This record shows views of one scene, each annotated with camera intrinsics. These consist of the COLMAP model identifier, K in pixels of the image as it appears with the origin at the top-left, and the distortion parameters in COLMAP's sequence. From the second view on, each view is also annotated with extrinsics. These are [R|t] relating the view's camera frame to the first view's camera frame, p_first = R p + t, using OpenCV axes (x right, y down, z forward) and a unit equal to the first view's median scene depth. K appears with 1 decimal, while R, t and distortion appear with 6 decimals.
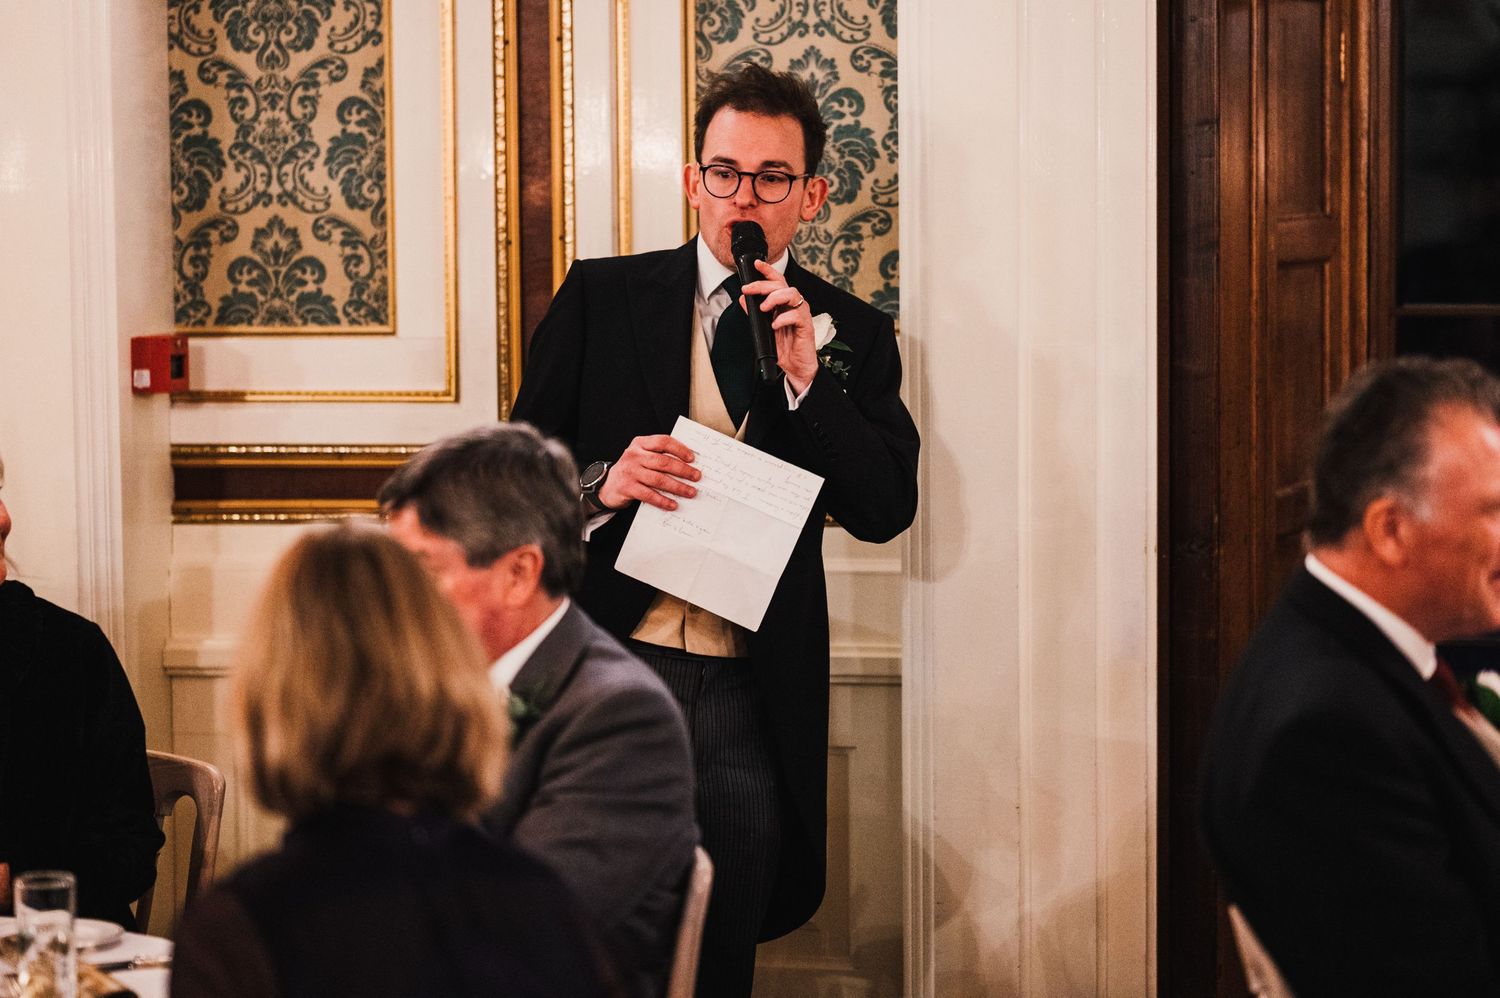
lens RADIAL K [[3588.7, 0, 755.1], [0, 3588.7, 501.0], [0, 0, 1]] dist [-0.038033, 0.000000]
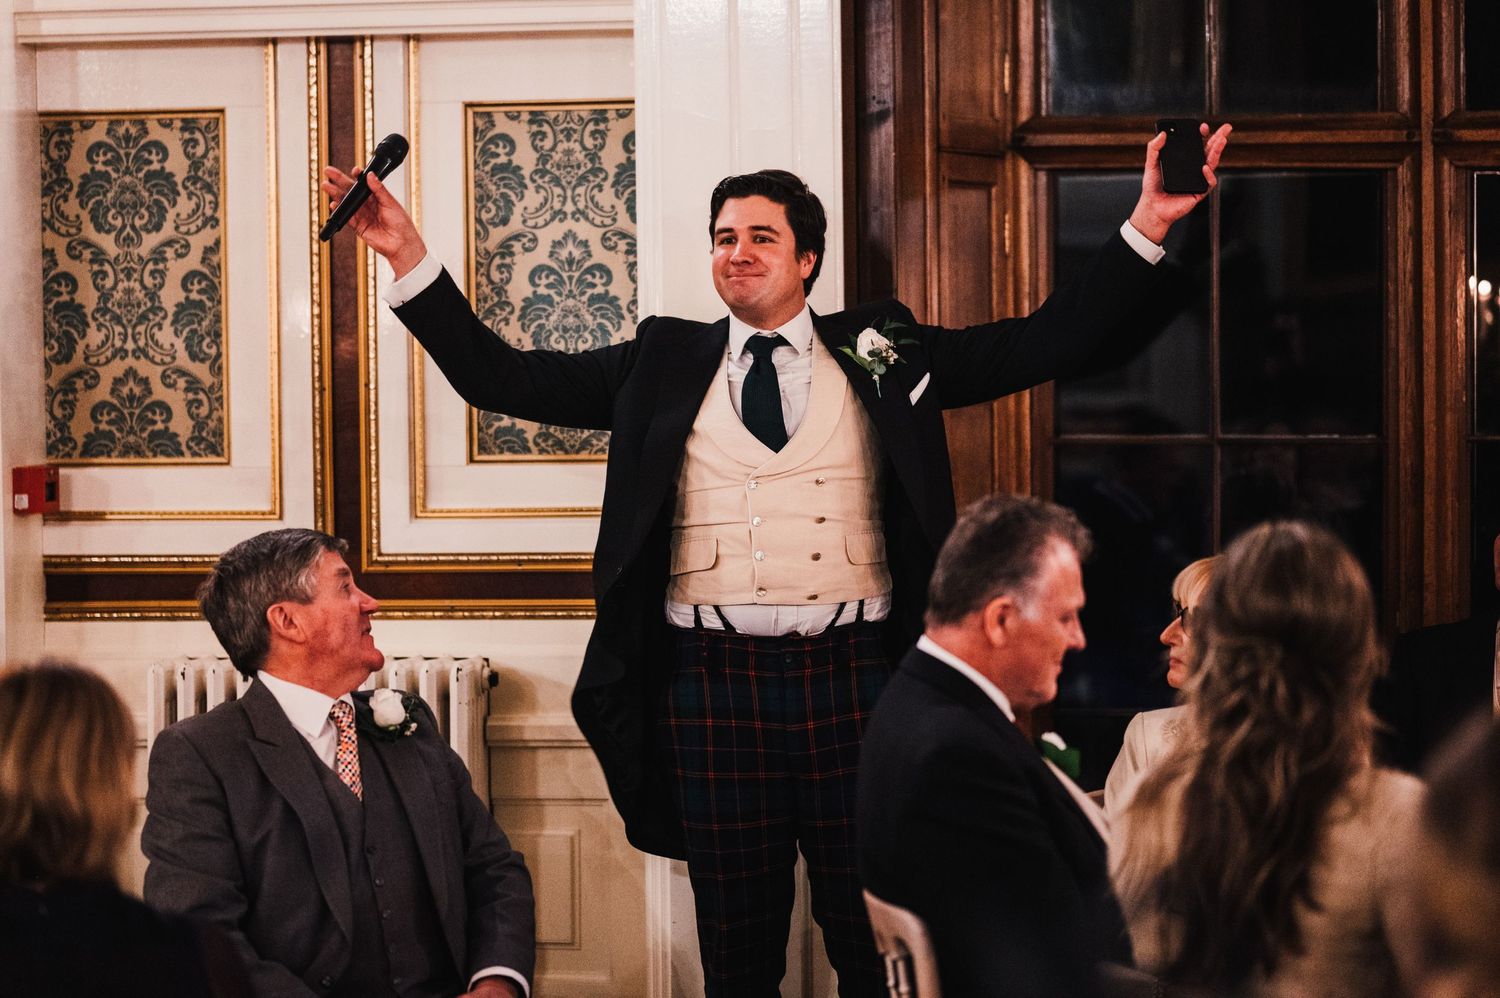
lens RADIAL K [[3588.7, 0, 743.2], [0, 3588.7, 456.7], [0, 0, 1]] dist [-0.038033, 0.000000]
pose [[0.998637, -0.004417, 0.052002, 0.010678], [0.006849, 0.998886, -0.046682, 0.009070], [-0.051738, 0.046974, 0.997555, -0.225338]]
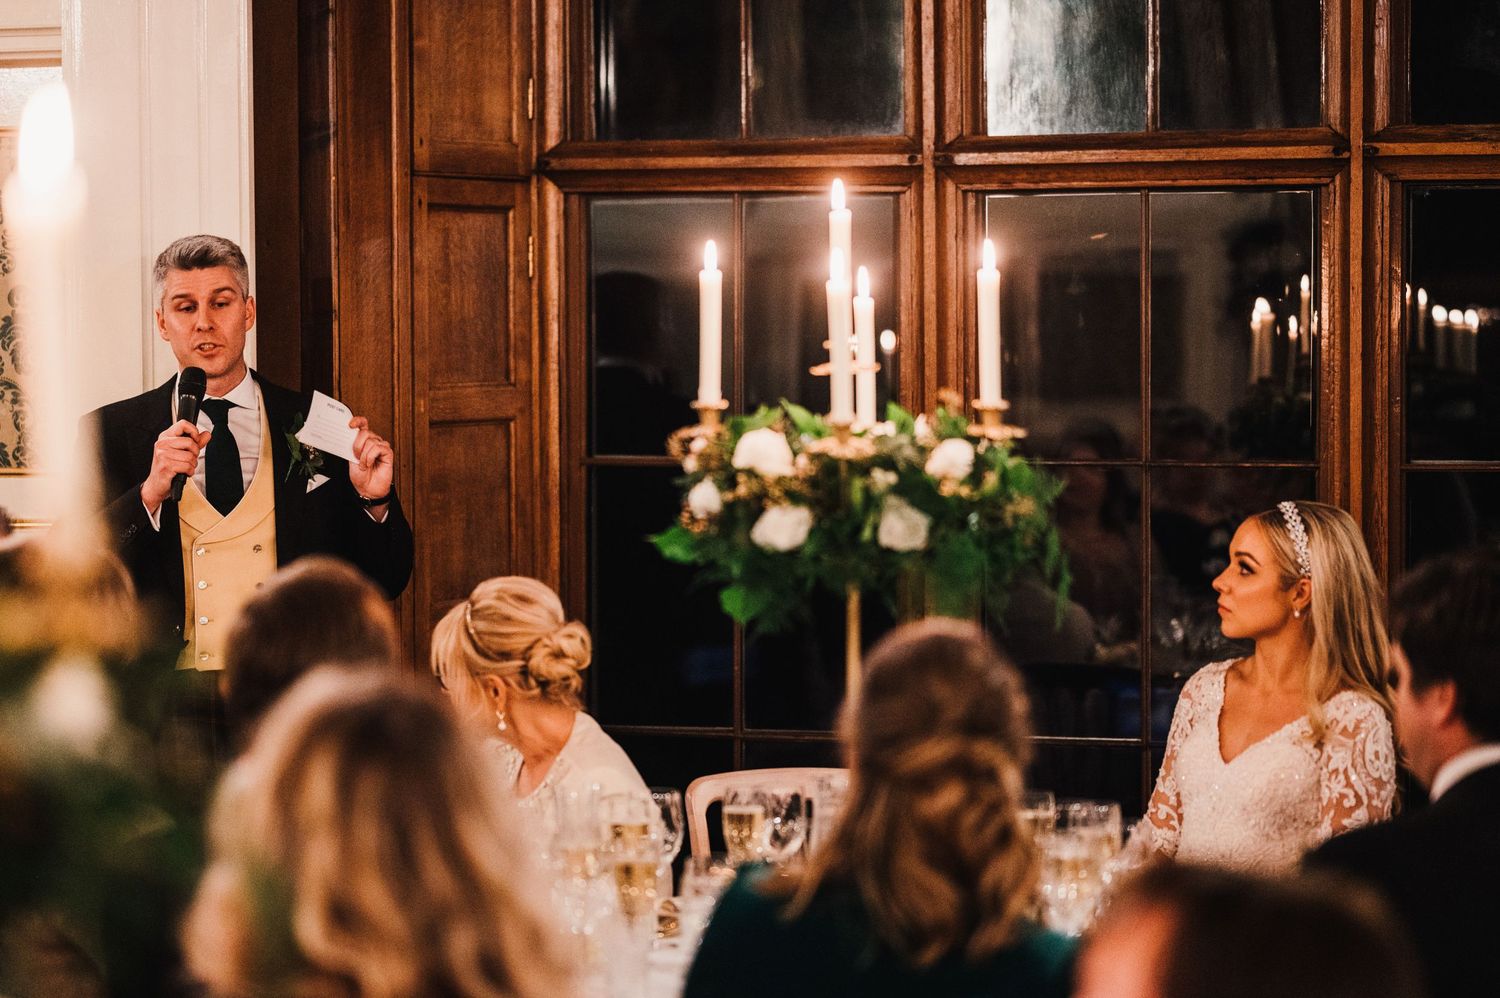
lens RADIAL K [[3588.7, 0, 757.5], [0, 3588.7, 500.0], [0, 0, 1]] dist [-0.038033, 0.000000]
pose [[0.994261, 0.009353, -0.106572, 0.397701], [-0.013319, 0.999243, -0.036559, 0.005349], [0.106149, 0.037768, 0.993633, -0.238747]]
